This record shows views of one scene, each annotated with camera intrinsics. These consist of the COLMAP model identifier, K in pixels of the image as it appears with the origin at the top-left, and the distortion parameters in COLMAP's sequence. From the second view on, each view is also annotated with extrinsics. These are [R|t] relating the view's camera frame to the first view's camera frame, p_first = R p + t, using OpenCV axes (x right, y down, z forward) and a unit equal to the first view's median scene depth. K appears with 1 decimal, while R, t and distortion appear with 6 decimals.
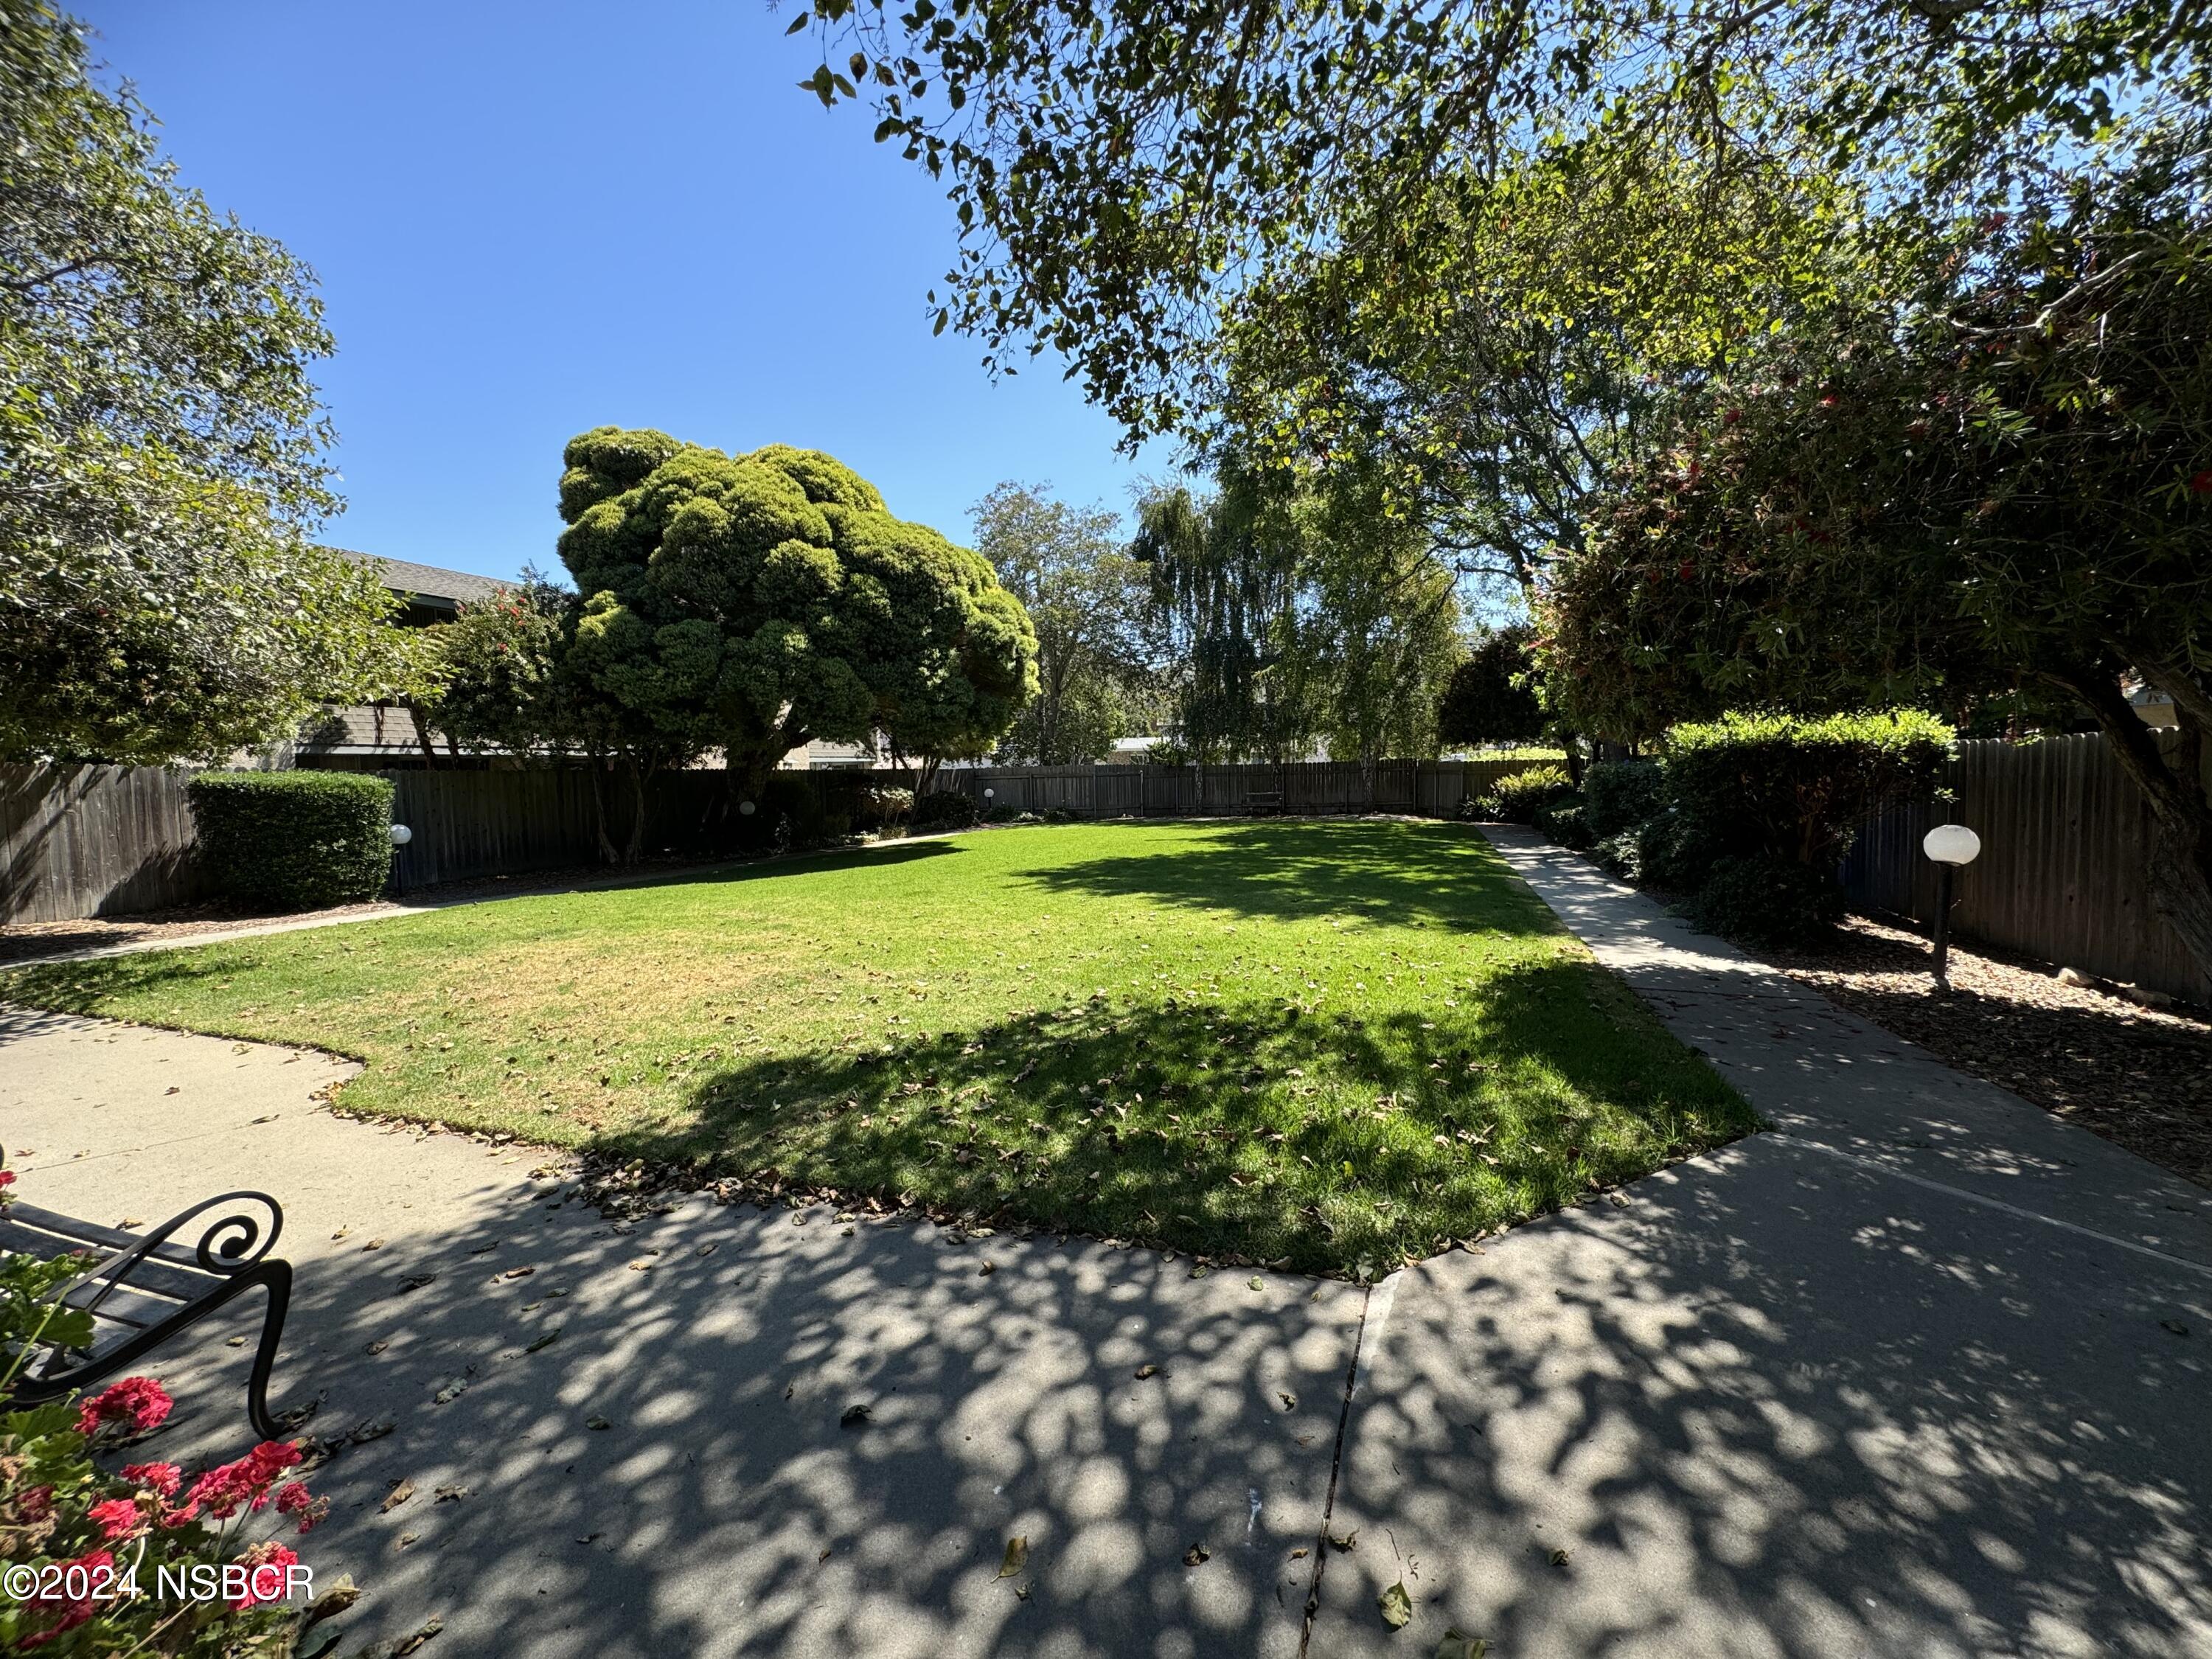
lens RADIAL K [[891.2, 0, 1067.3], [0, 891.2, 849.2], [0, 0, 1]] dist [0.011224, -0.000217]
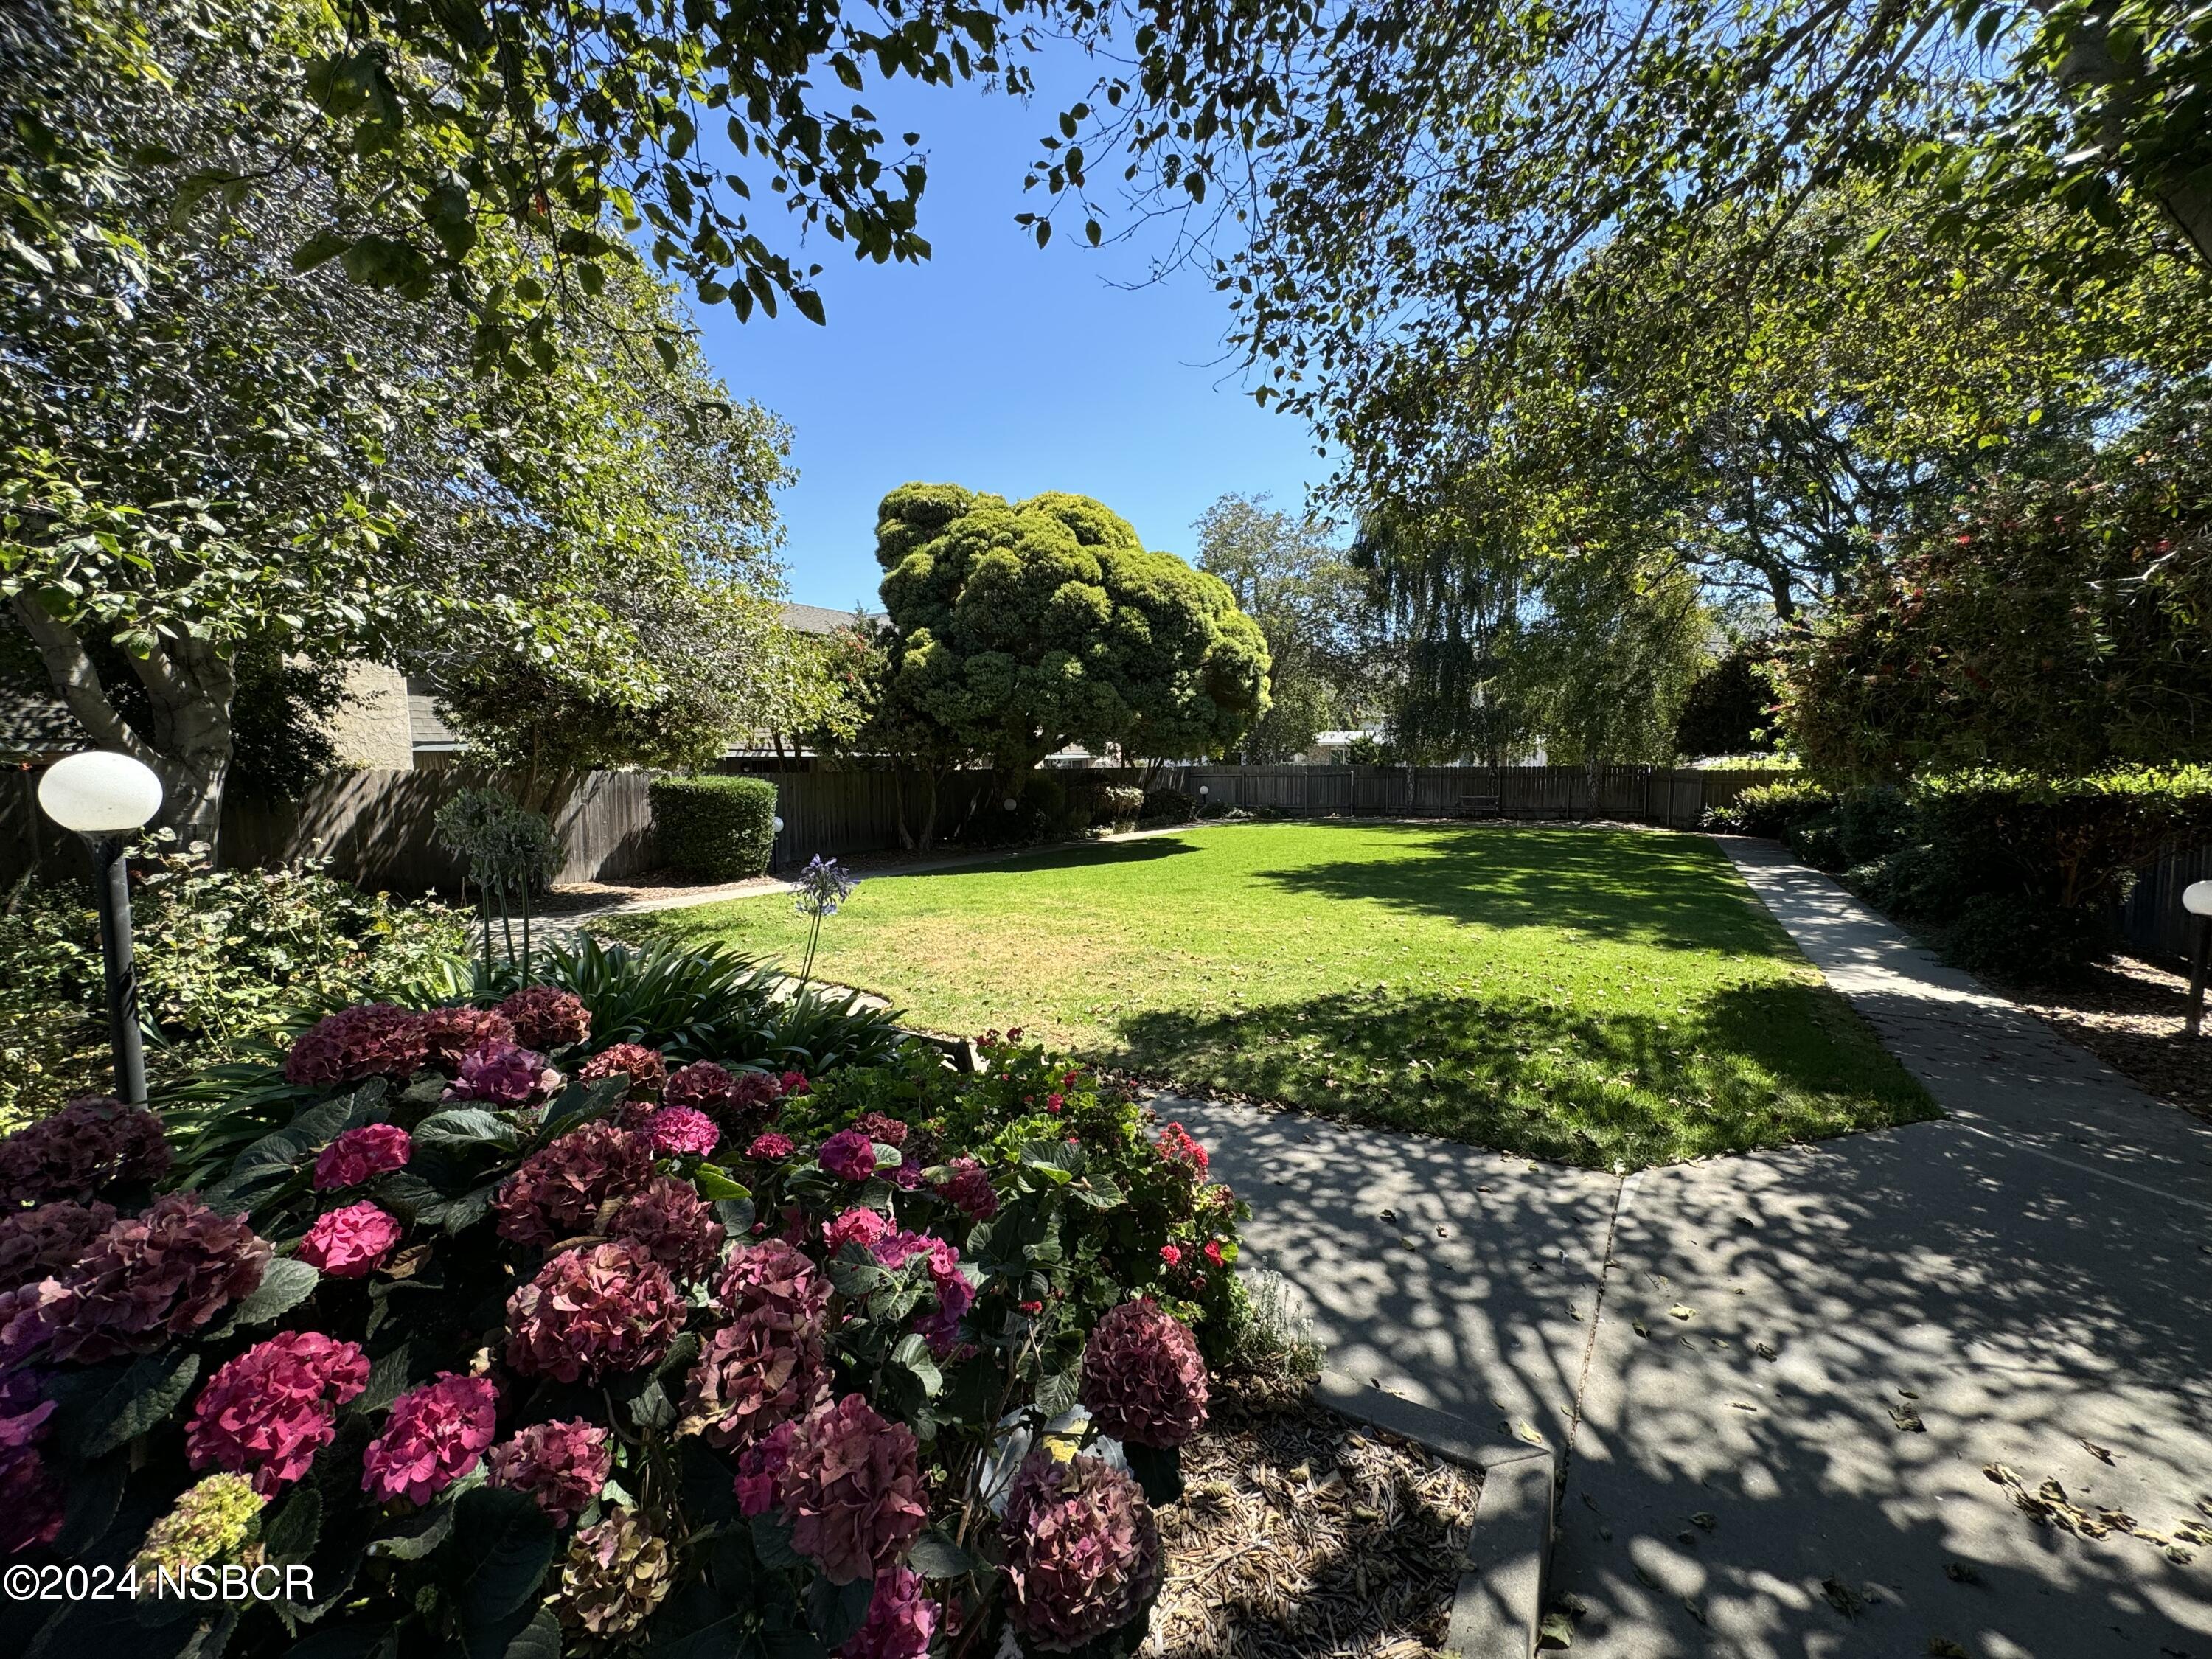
lens RADIAL K [[884.7, 0, 1105.8], [0, 884.7, 829.0], [0, 0, 1]] dist [0.000608, -0.000526]
pose [[0.984343, 0.035187, -0.172715, -0.049334], [-0.036838, 0.999301, -0.006364, -0.015466], [0.172370, 0.012627, 0.984951, -0.128797]]
